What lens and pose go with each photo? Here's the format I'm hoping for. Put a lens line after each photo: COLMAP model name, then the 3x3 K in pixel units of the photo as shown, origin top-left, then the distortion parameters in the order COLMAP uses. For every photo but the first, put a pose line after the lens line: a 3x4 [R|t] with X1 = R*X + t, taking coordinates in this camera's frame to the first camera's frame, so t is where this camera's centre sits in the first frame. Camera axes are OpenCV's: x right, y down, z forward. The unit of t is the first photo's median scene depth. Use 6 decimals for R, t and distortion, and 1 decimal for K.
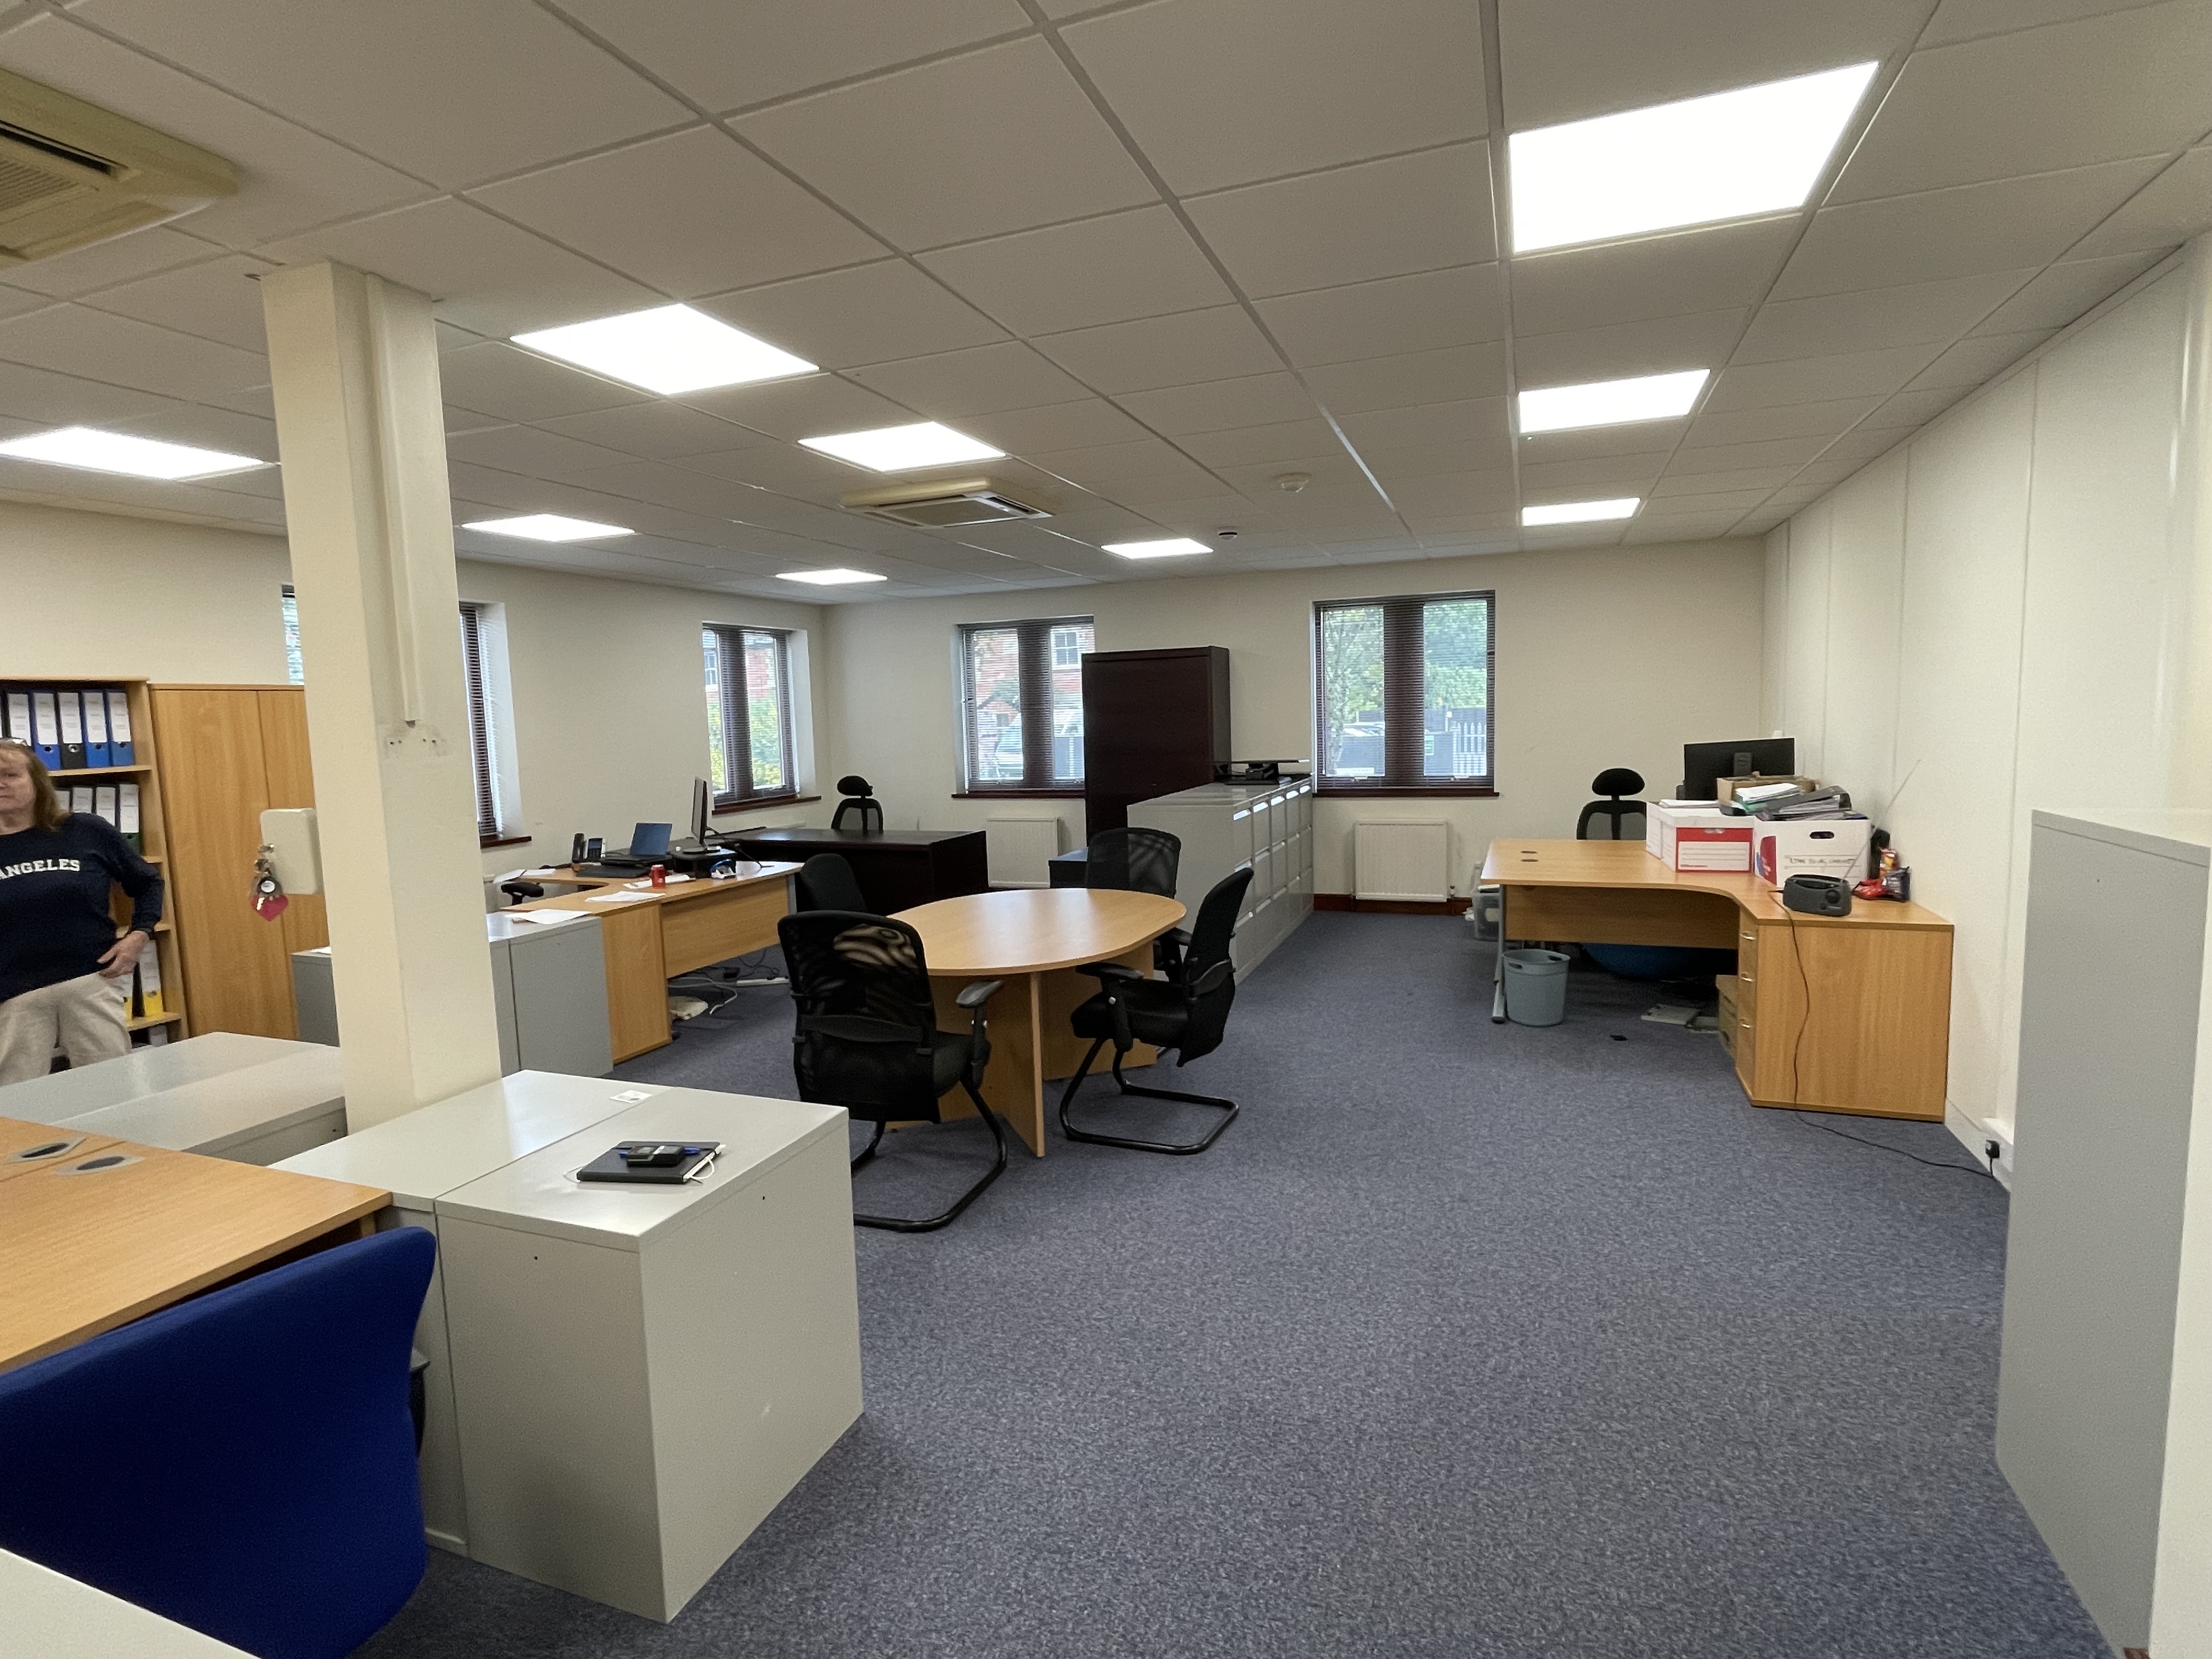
lens RADIAL K [[1105.2, 0, 1104.4], [0, 1105.2, 829.6], [0, 0, 1]] dist [0.000907, -0.001496]
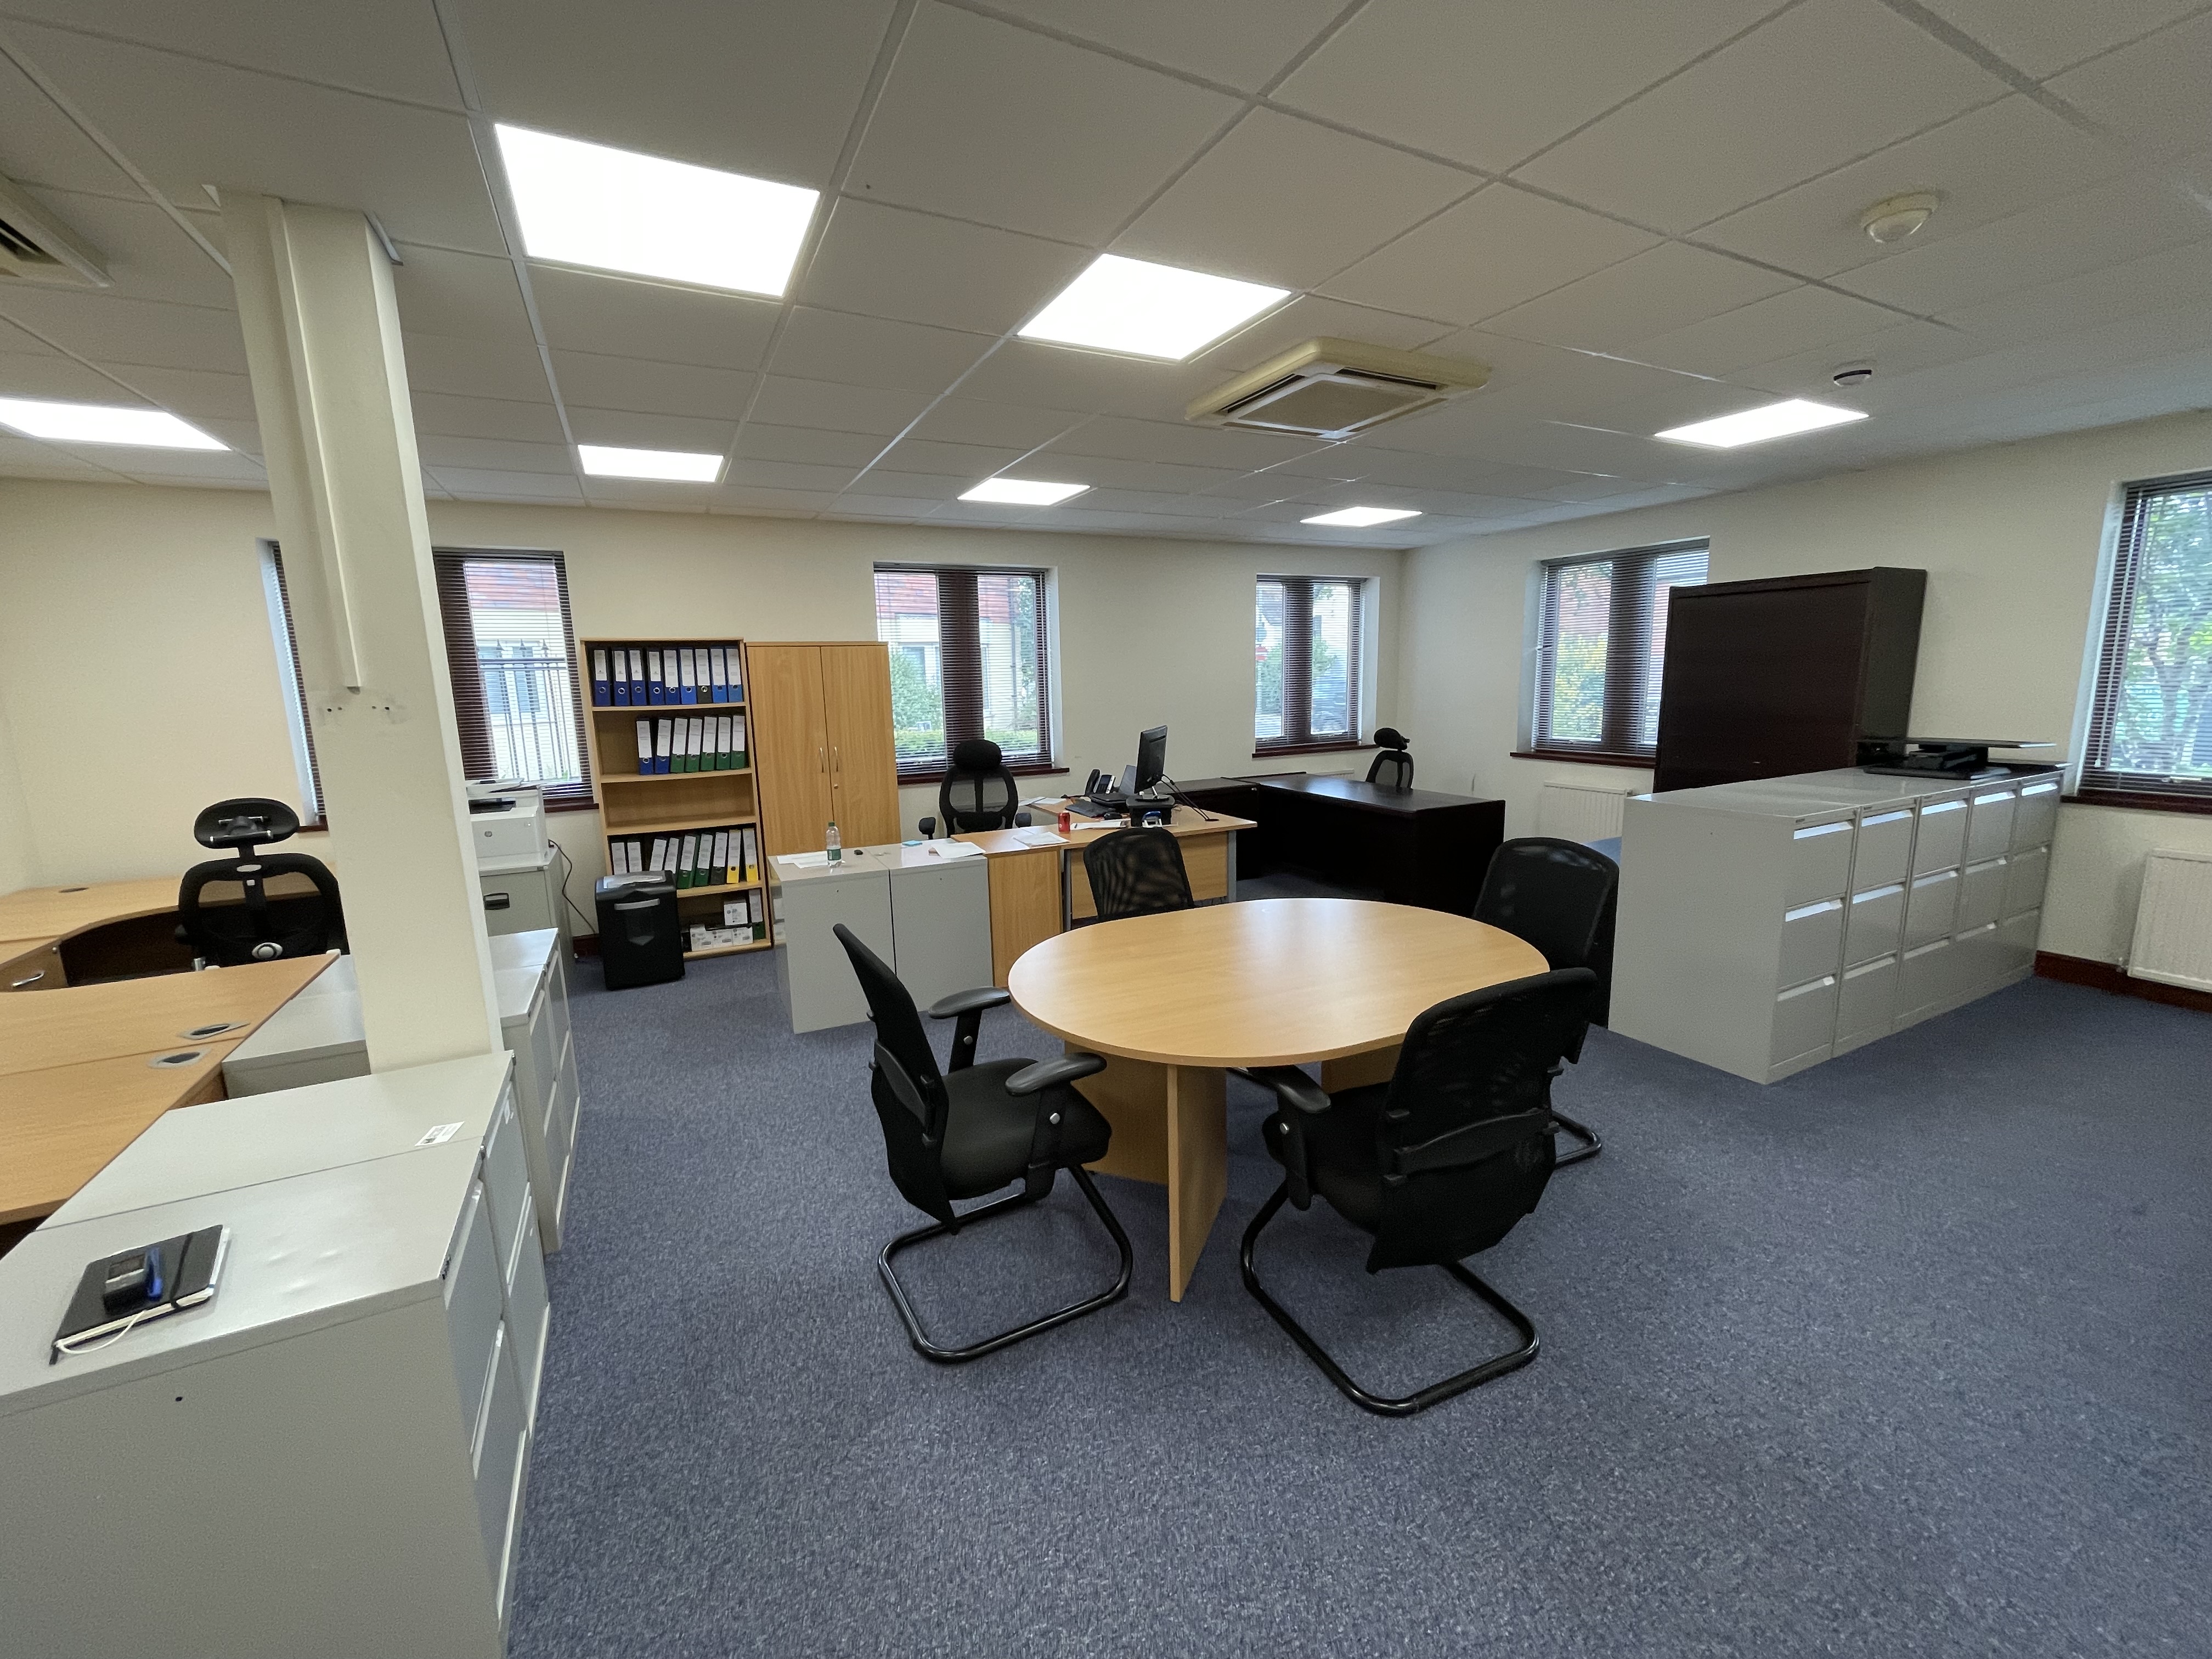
lens RADIAL K [[895.5, 0, 1102.8], [0, 895.5, 827.7], [0, 0, 1]] dist [-0.003101, -0.000710]
pose [[0.745401, 0.127061, -0.654395, 0.118291], [-0.070880, 0.991208, 0.111723, -0.033681], [0.662837, -0.036895, 0.747854, 0.259403]]
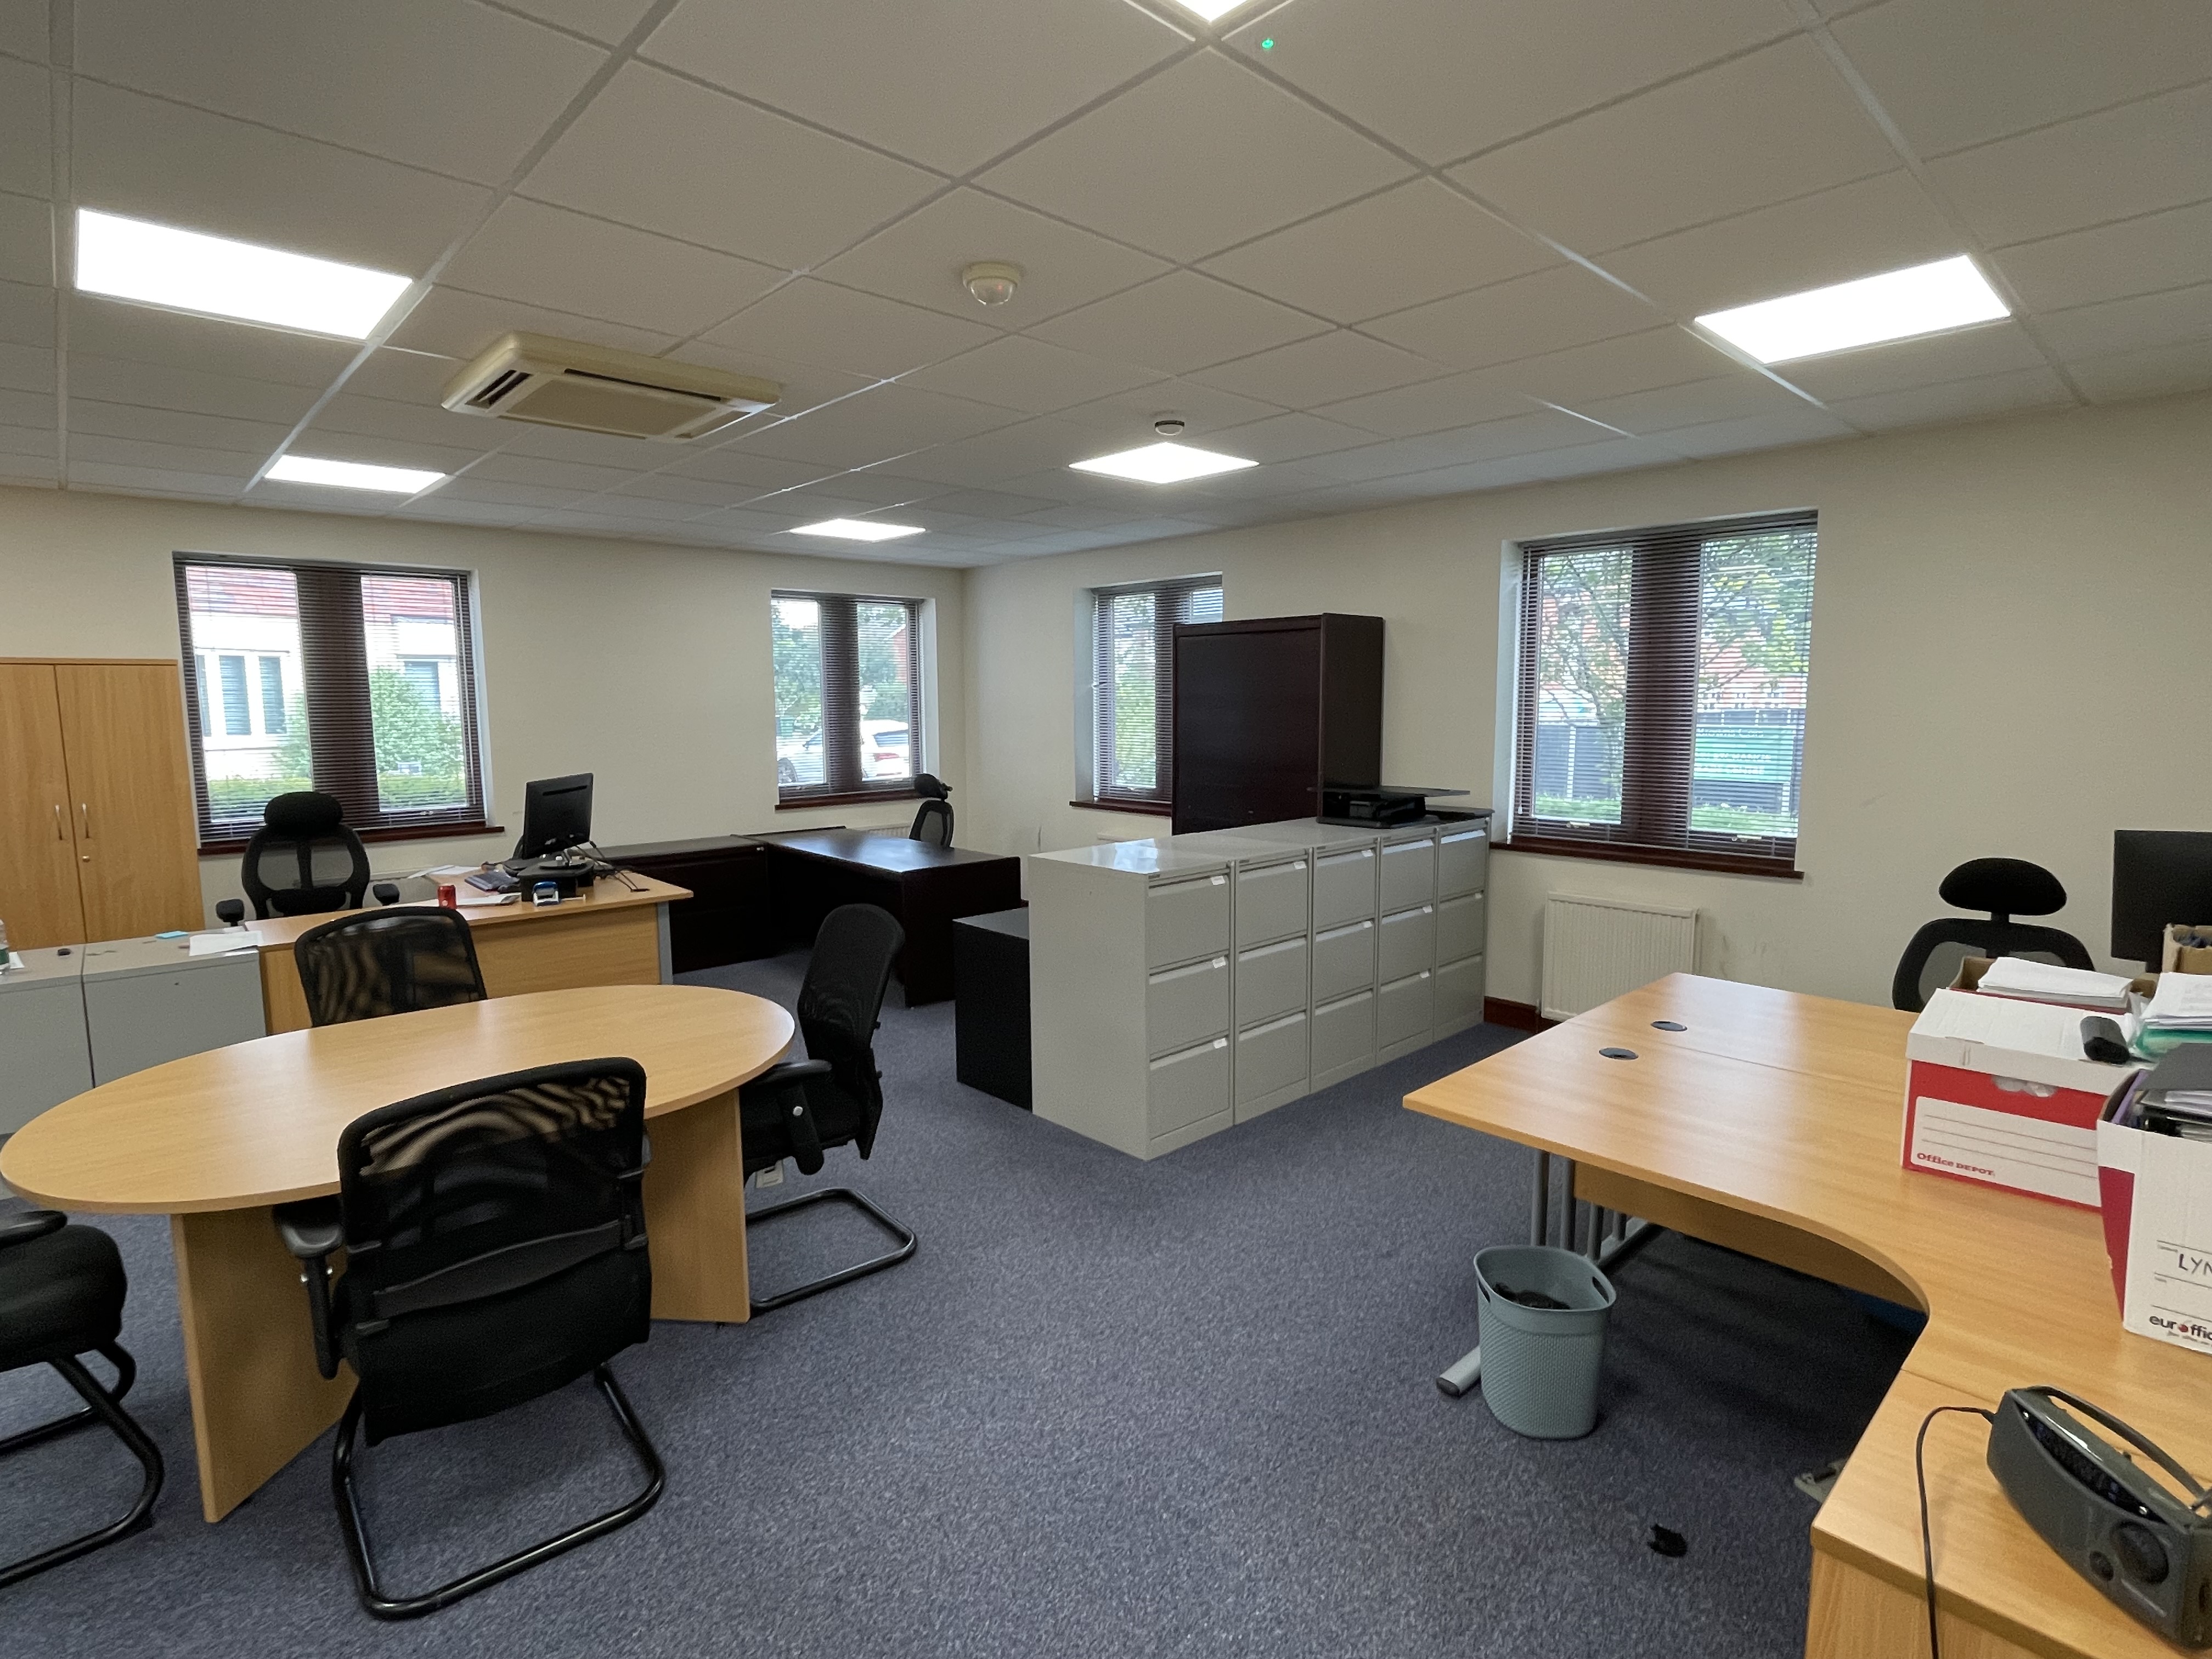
lens RADIAL K [[1105.2, 0, 1100.5], [0, 1105.2, 830.1], [0, 0, 1]] dist [0.000907, -0.001496]
pose [[0.899438, 0.078227, -0.429990, 0.266430], [-0.068738, 0.996927, 0.037583, -0.049917], [0.431608, -0.004247, 0.902051, 0.328836]]
